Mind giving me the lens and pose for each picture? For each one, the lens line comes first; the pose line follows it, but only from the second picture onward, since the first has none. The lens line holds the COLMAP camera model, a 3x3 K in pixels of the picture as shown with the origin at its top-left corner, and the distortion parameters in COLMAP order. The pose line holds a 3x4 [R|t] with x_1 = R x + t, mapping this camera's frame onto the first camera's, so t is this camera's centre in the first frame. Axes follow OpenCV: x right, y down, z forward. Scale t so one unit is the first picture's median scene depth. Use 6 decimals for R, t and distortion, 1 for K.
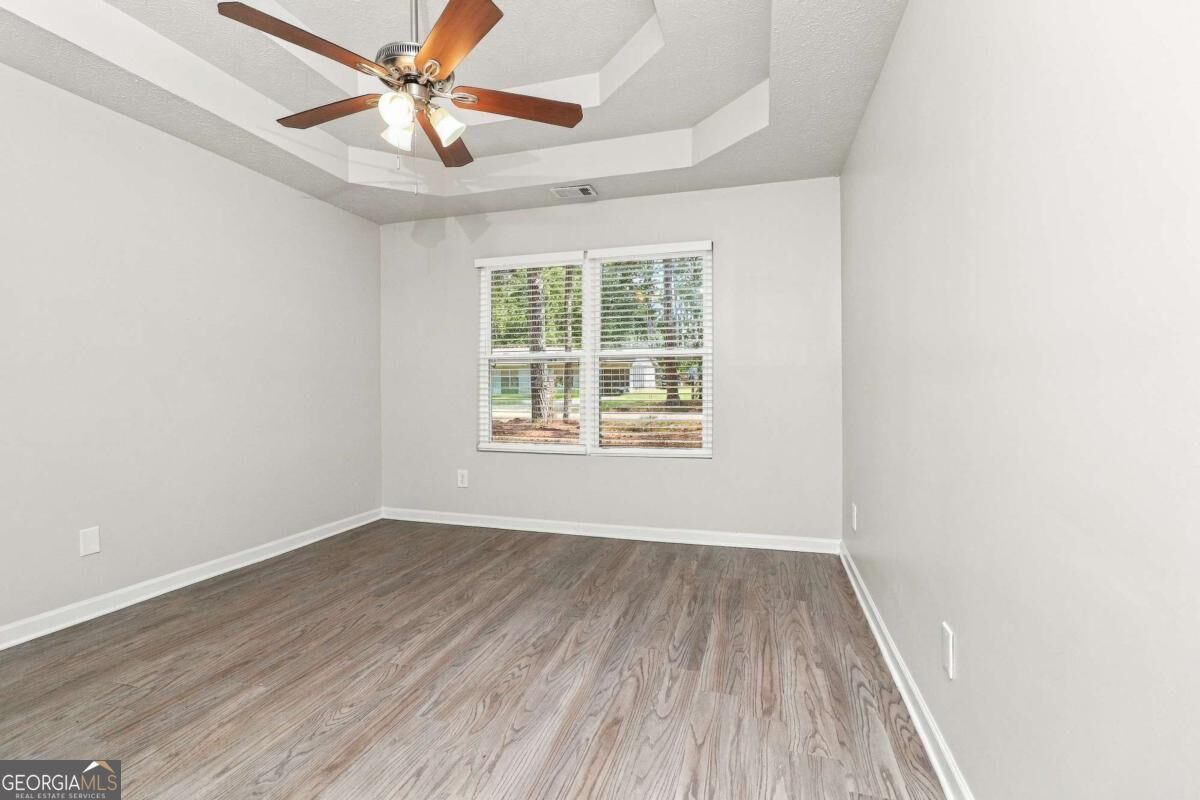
lens RADIAL K [[565.0, 0, 595.0], [0, 565.0, 380.4], [0, 0, 1]] dist [-0.021394, 0.000576]
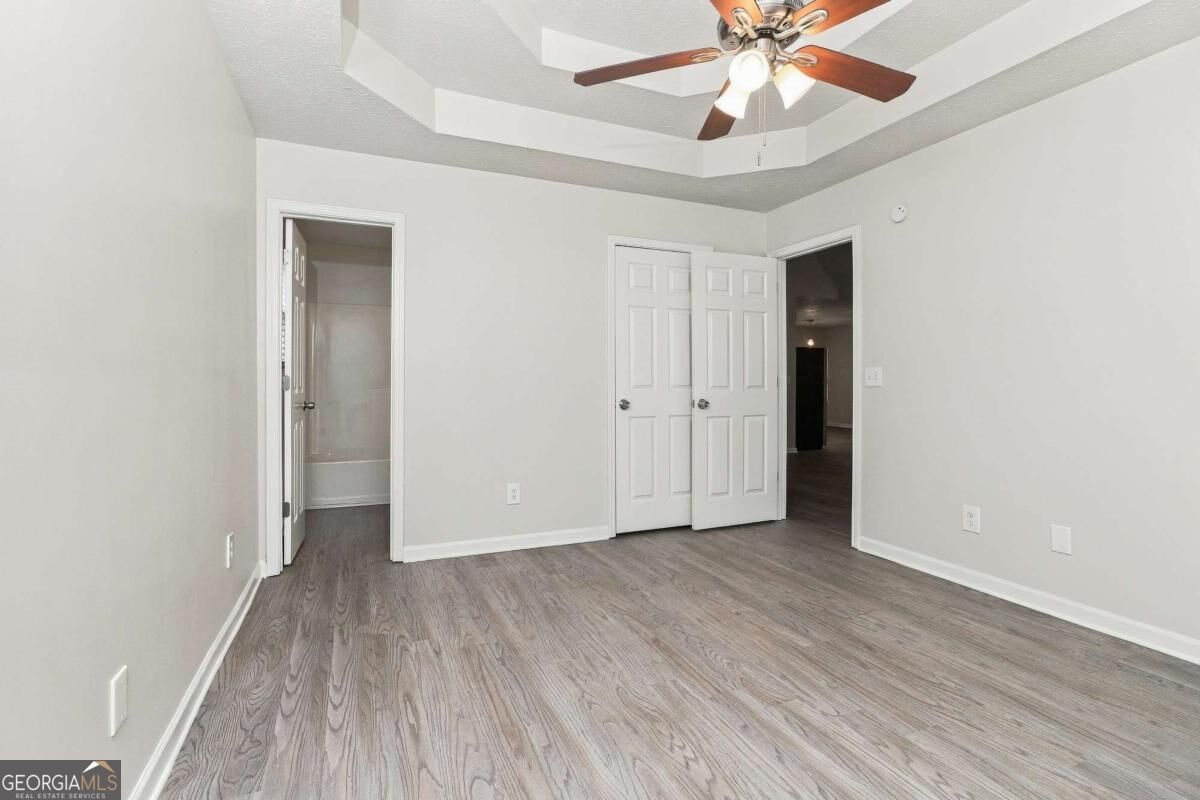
lens RADIAL K [[565.0, 0, 595.0], [0, 565.0, 380.4], [0, 0, 1]] dist [-0.021394, 0.000576]
pose [[-0.771726, -0.000455, -0.635955, 0.480335], [0.001613, 0.999995, -0.002672, 0.009937], [0.635953, -0.003088, -0.771722, 1.642854]]
